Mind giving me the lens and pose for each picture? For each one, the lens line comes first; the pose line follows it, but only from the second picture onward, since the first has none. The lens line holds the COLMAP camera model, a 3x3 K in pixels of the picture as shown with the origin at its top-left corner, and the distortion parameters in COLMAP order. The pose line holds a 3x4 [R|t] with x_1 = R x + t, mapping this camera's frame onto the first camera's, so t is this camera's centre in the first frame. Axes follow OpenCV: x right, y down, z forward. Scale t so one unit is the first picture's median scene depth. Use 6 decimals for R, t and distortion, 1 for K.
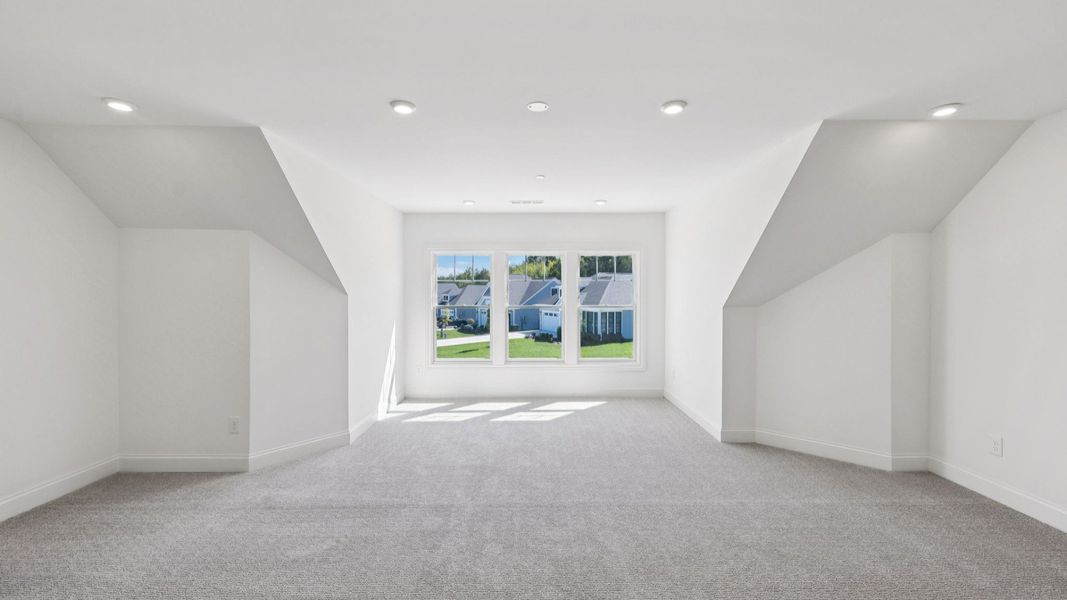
lens RADIAL K [[446.8, 0, 535.3], [0, 446.8, 299.6], [0, 0, 1]] dist [0.000215, 0.000077]
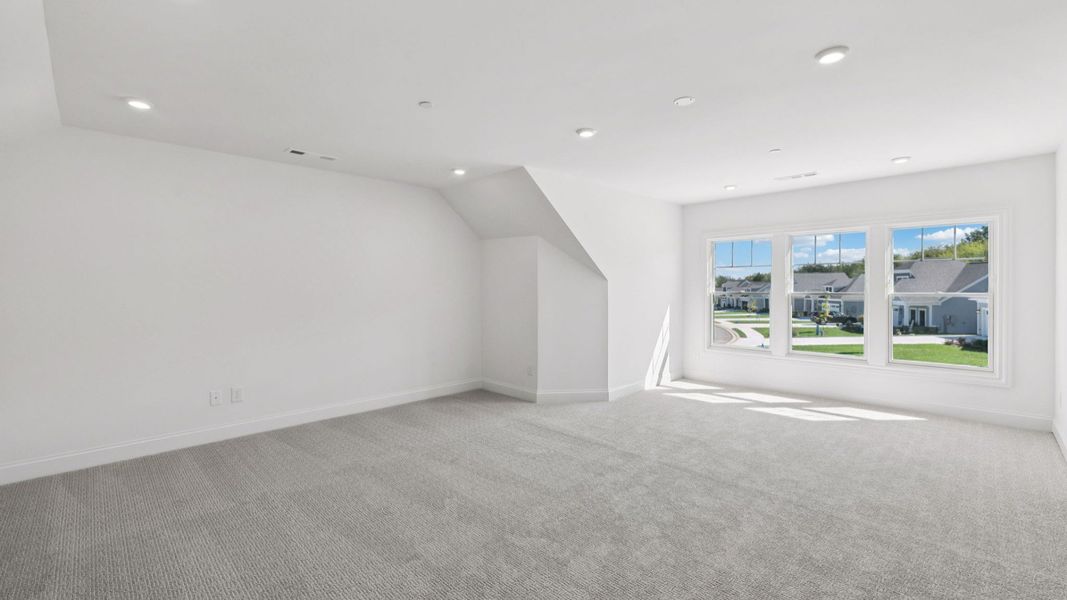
lens RADIAL K [[446.6, 0, 533.6], [0, 446.6, 290.9], [0, 0, 1]] dist [-0.001025, -0.000104]
pose [[0.701889, 0.005917, -0.712262, 0.225975], [-0.006611, 0.999977, 0.001792, 0.013430], [0.712256, 0.003451, 0.701911, -0.010757]]
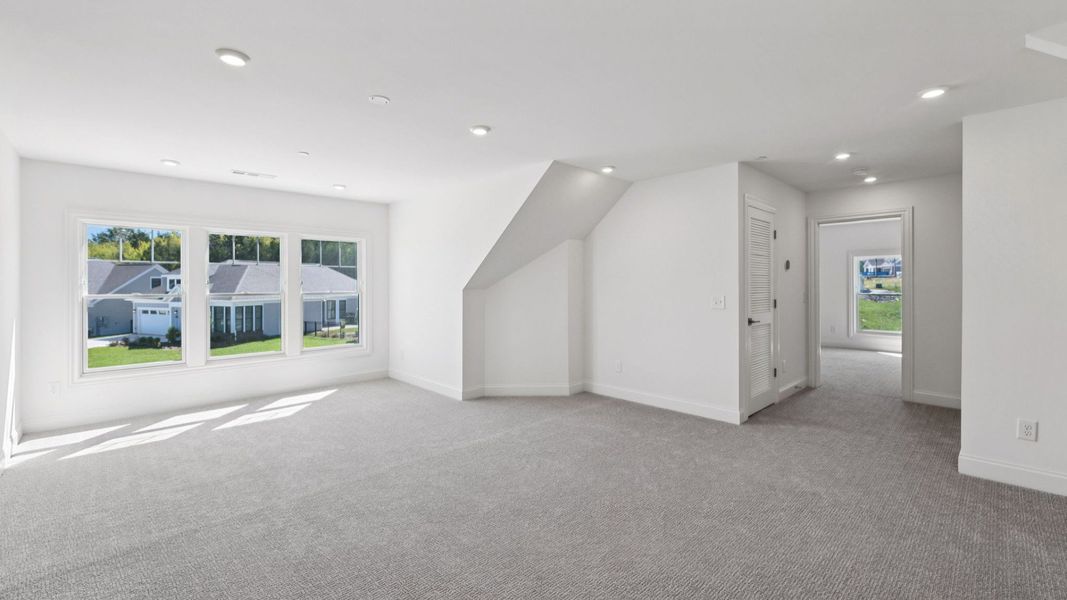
lens RADIAL K [[446.6, 0, 533.6], [0, 446.6, 290.9], [0, 0, 1]] dist [-0.001025, -0.000104]
pose [[0.725036, -0.011597, 0.688613, -0.201935], [0.011808, 0.999921, 0.004407, 0.012084], [-0.688609, 0.004936, 0.725116, -0.013810]]
